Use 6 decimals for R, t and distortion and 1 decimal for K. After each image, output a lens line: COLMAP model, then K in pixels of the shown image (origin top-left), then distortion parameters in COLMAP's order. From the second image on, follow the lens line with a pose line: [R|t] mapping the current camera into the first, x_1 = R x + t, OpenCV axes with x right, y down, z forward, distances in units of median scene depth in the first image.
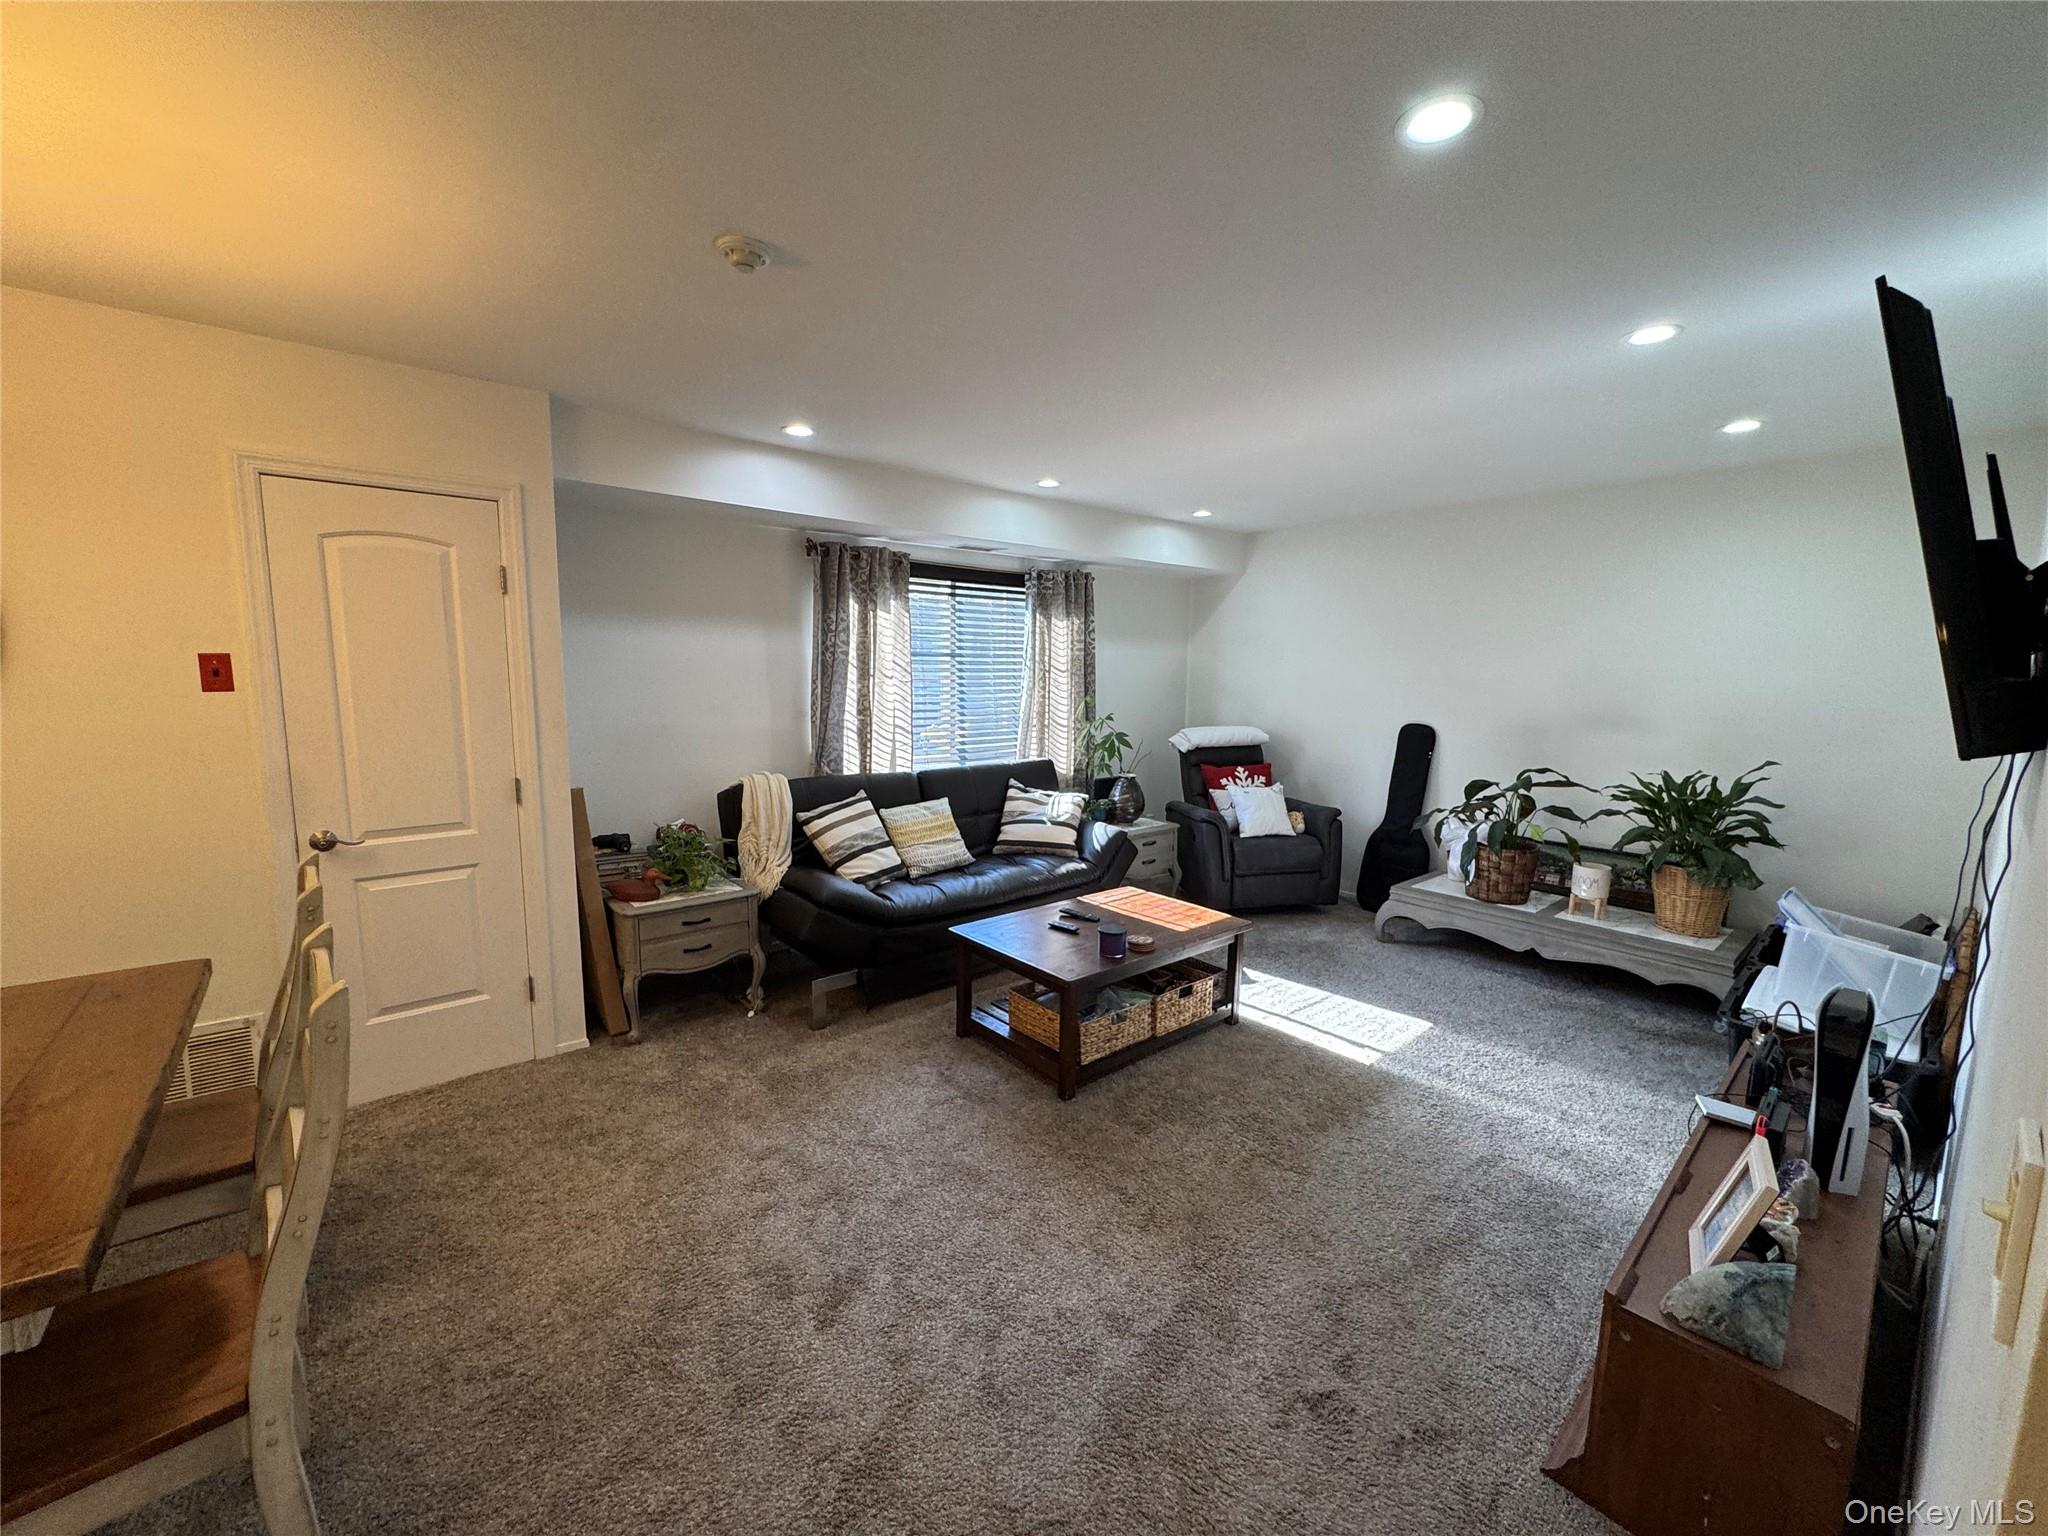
lens RADIAL K [[816.0, 0, 1021.5], [0, 816.0, 772.1], [0, 0, 1]] dist [-0.002078, 0.000334]
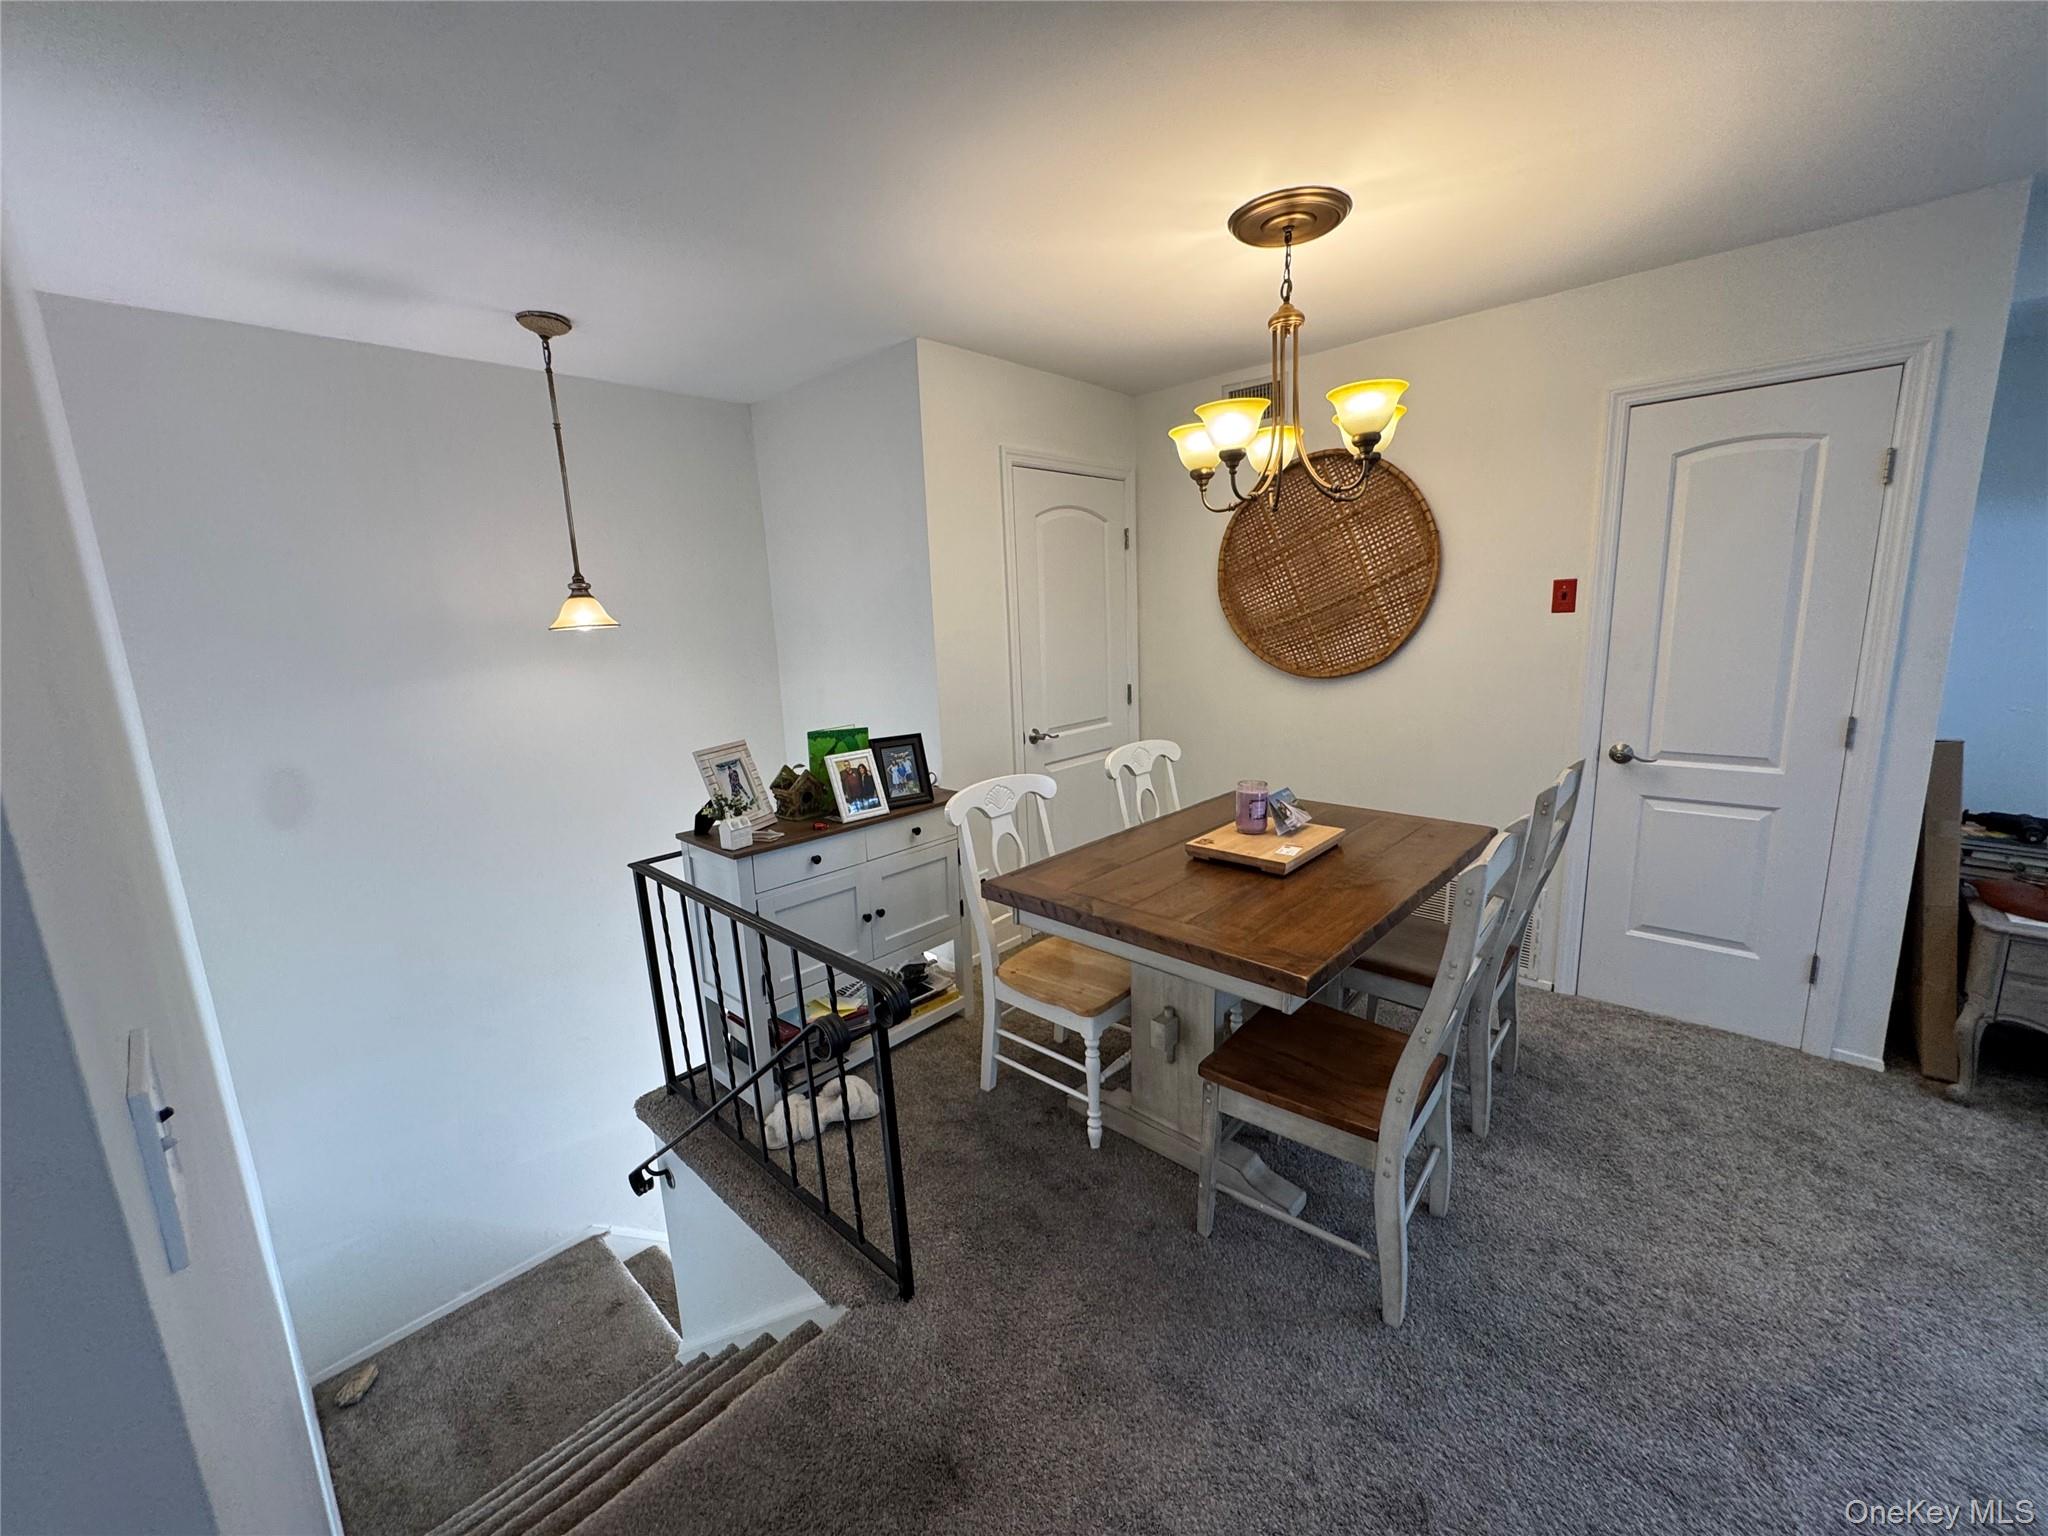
lens RADIAL K [[816.0, 0, 1011.4], [0, 816.0, 765.1], [0, 0, 1]] dist [-0.002078, 0.000334]
pose [[0.116092, 0.173718, -0.977929, 0.086073], [-0.087139, 0.982571, 0.164198, -0.005204], [0.989409, 0.066153, 0.129207, 0.065296]]
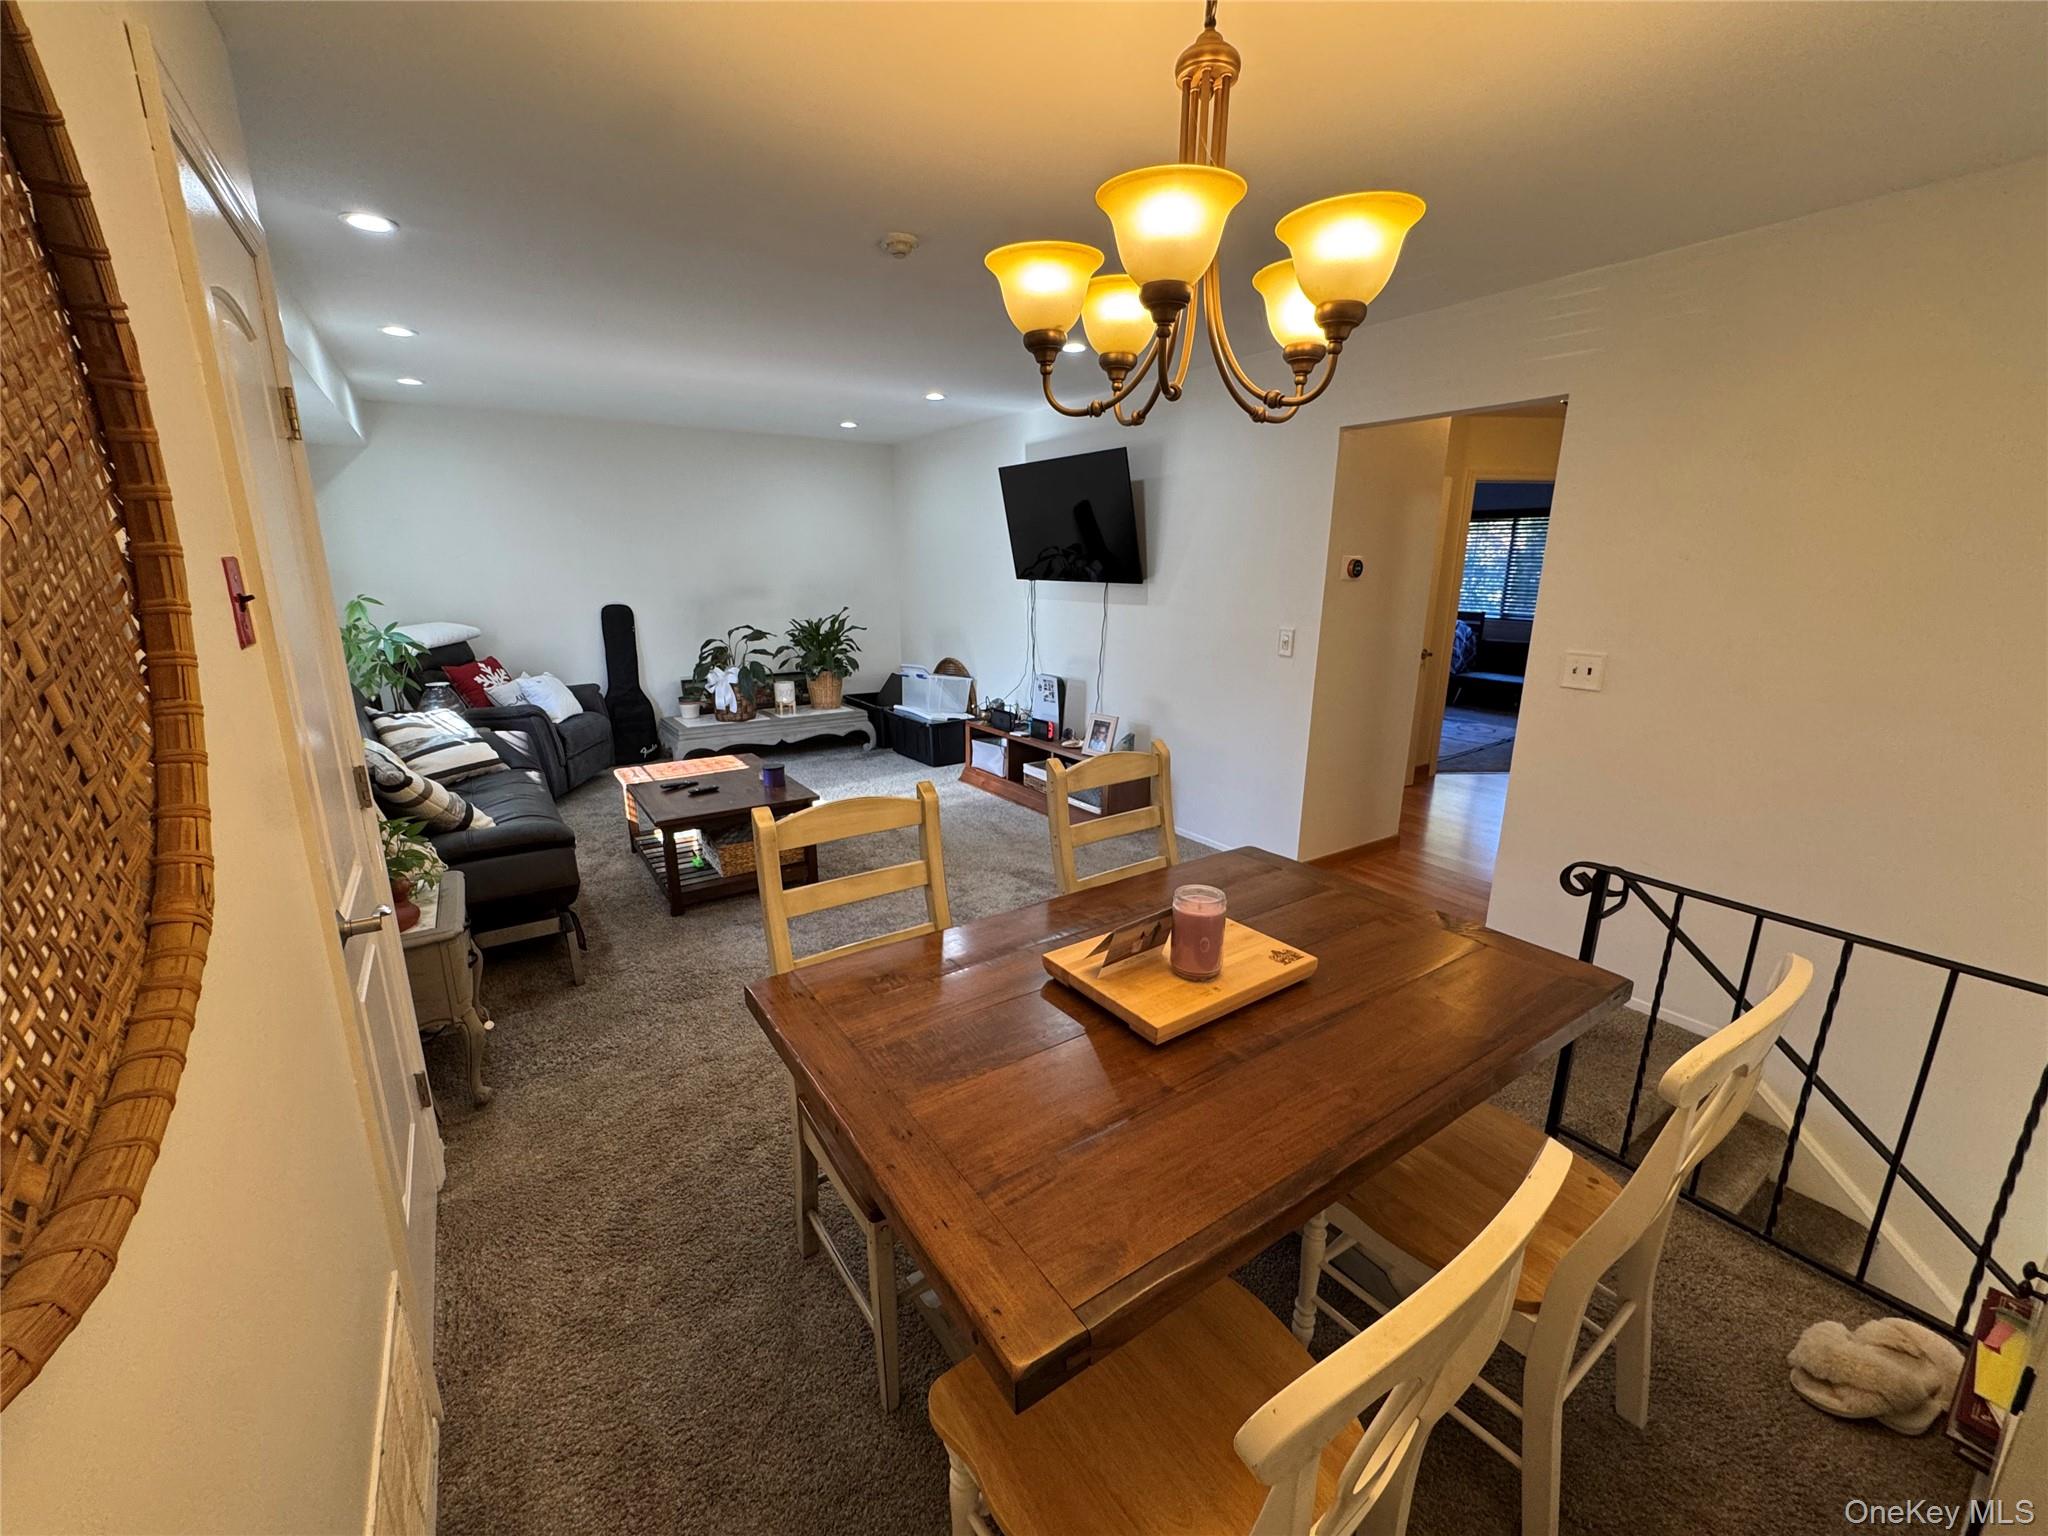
lens RADIAL K [[816.0, 0, 1021.8], [0, 816.0, 772.0], [0, 0, 1]] dist [-0.002078, 0.000334]
pose [[0.110224, -0.261443, 0.958905, -1.129394], [0.125409, 0.960731, 0.247525, -0.074259], [-0.985963, 0.092972, 0.138683, 0.439139]]
